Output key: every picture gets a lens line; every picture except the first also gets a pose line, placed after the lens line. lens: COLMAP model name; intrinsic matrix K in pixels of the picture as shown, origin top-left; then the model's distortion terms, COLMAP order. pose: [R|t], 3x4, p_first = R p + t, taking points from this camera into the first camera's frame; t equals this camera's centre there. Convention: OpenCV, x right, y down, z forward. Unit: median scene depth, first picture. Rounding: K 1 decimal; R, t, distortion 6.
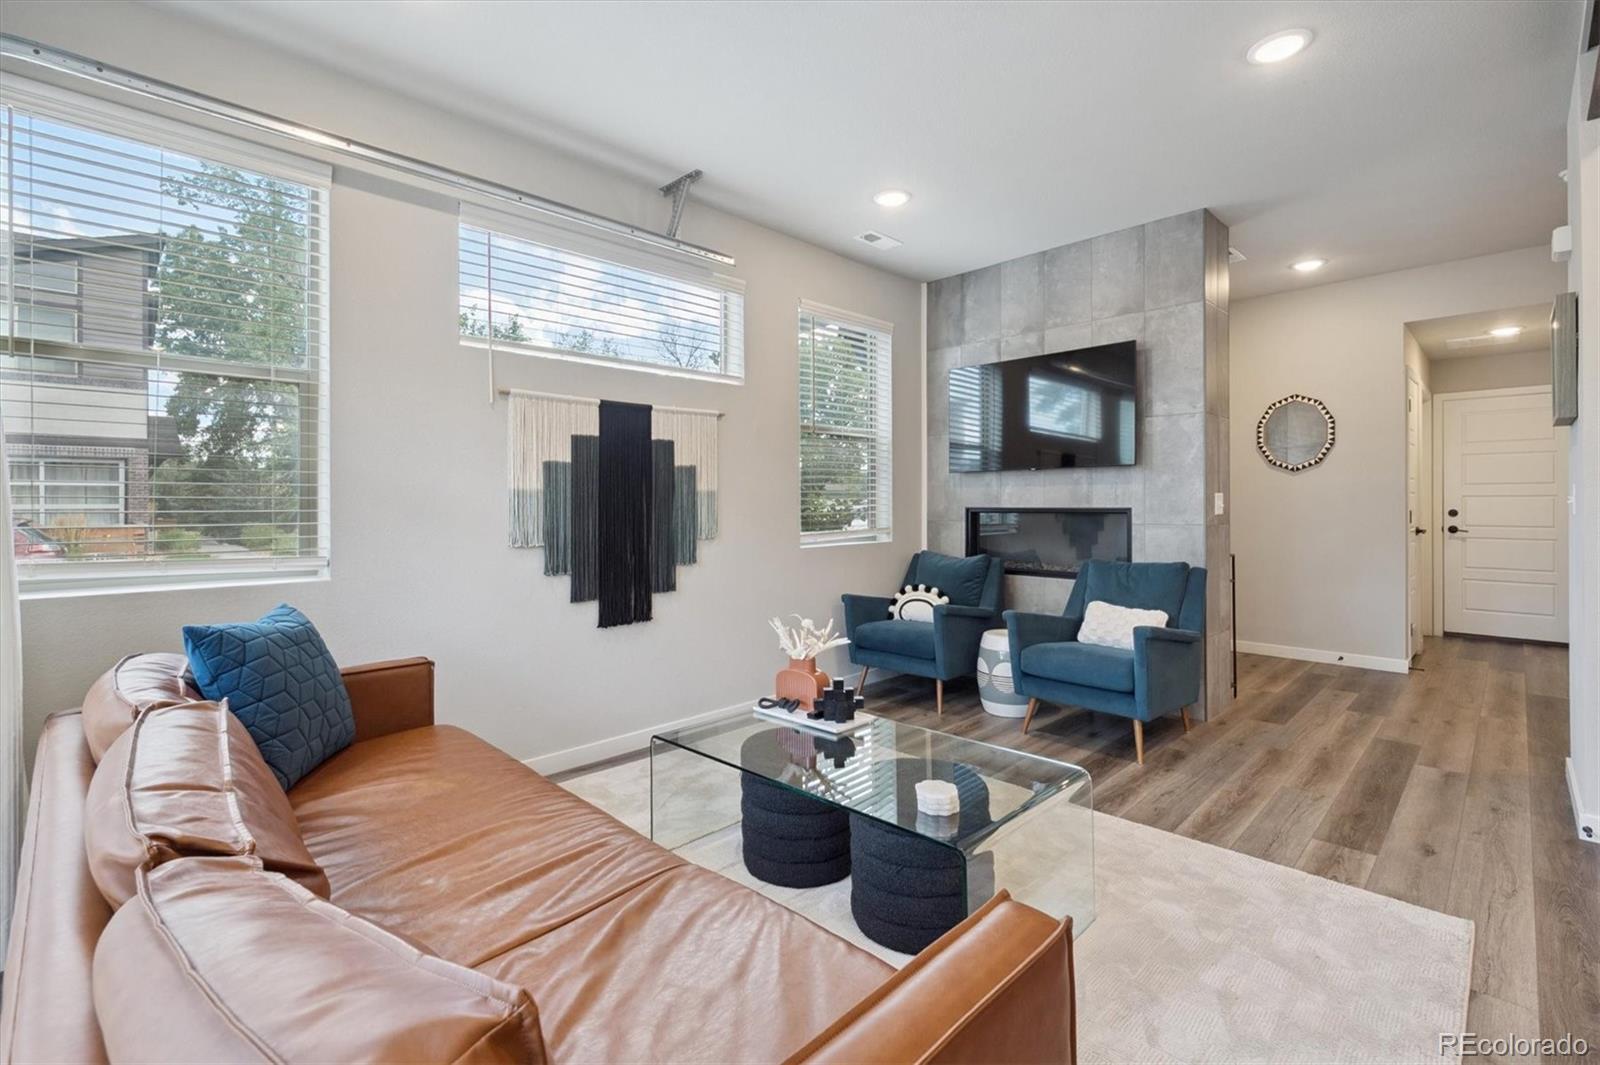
lens RADIAL K [[723.9, 0, 803.5], [0, 723.9, 502.2], [0, 0, 1]] dist [-0.001062, 0.000666]
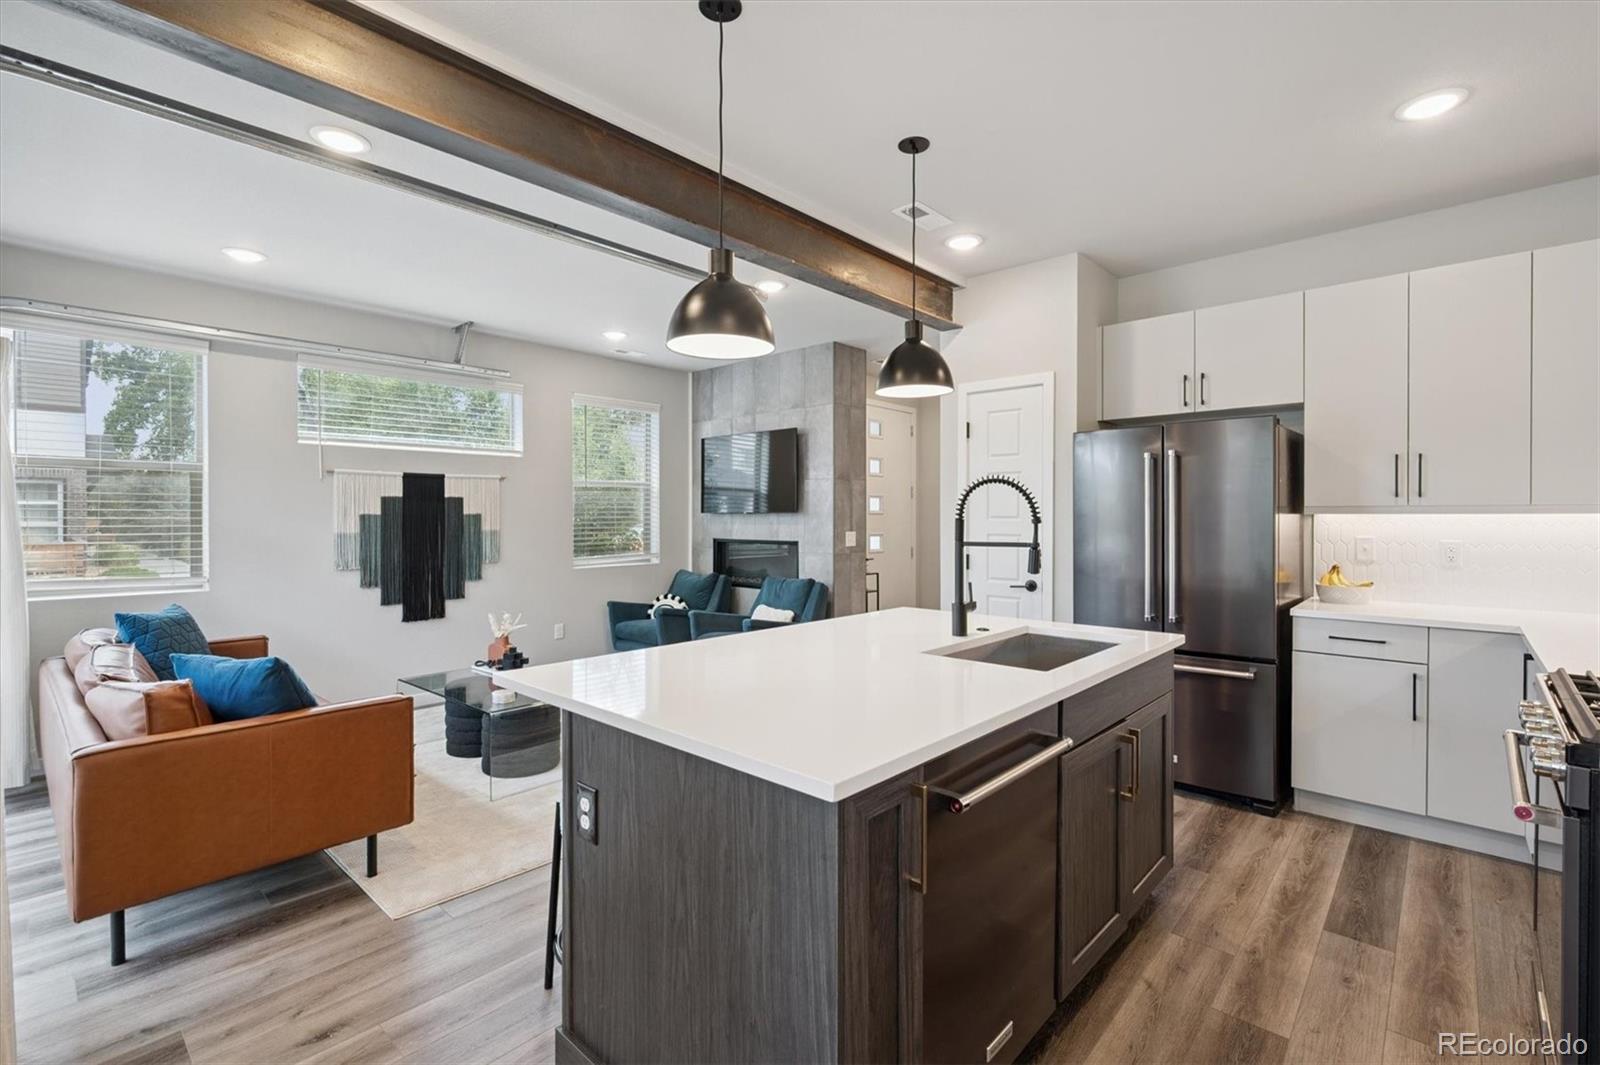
lens RADIAL K [[723.9, 0, 810.8], [0, 723.9, 521.3], [0, 0, 1]] dist [-0.001062, 0.000666]
pose [[0.998659, 0.004252, 0.051597, 0.449197], [-0.004715, 0.999950, 0.008867, -0.051115], [-0.051557, -0.009098, 0.998629, -0.512110]]
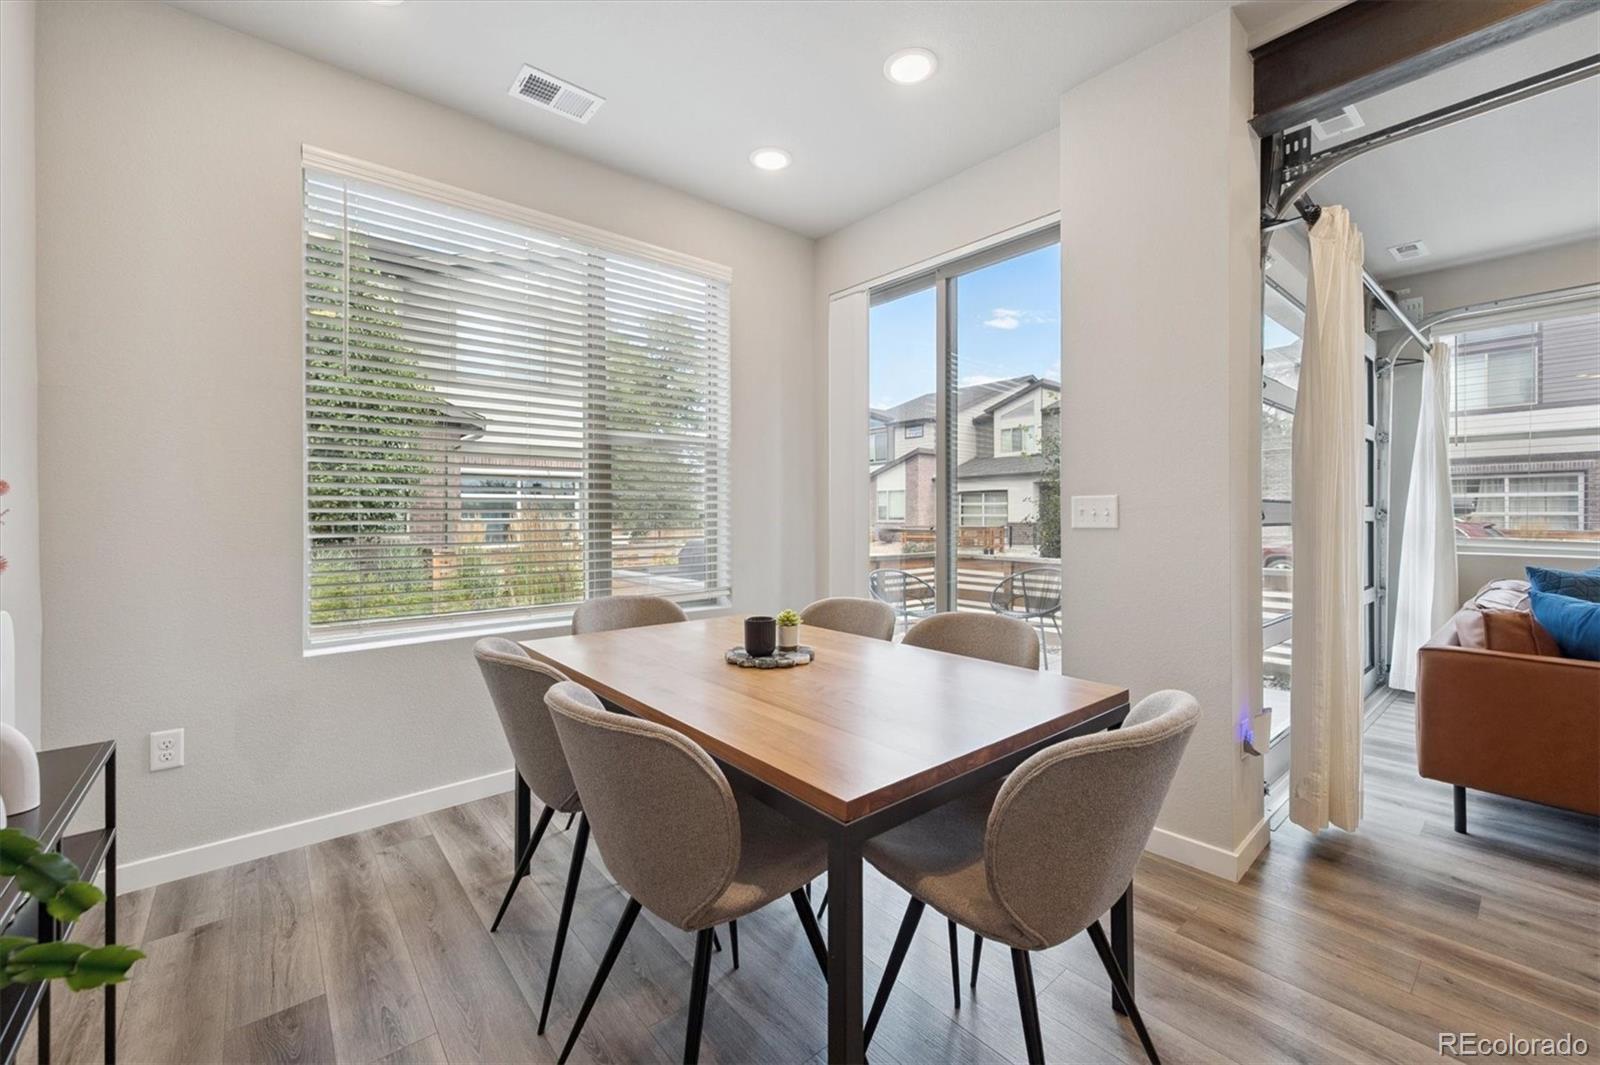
lens RADIAL K [[654.4, 0, 803.6], [0, 654.4, 521.3], [0, 0, 1]] dist [0.001532, 0.000020]
pose [[-0.070135, 0.008597, -0.997500, 0.606042], [0.008330, 0.999933, 0.008033, 0.000741], [0.997503, -0.007746, -0.070202, -0.494881]]
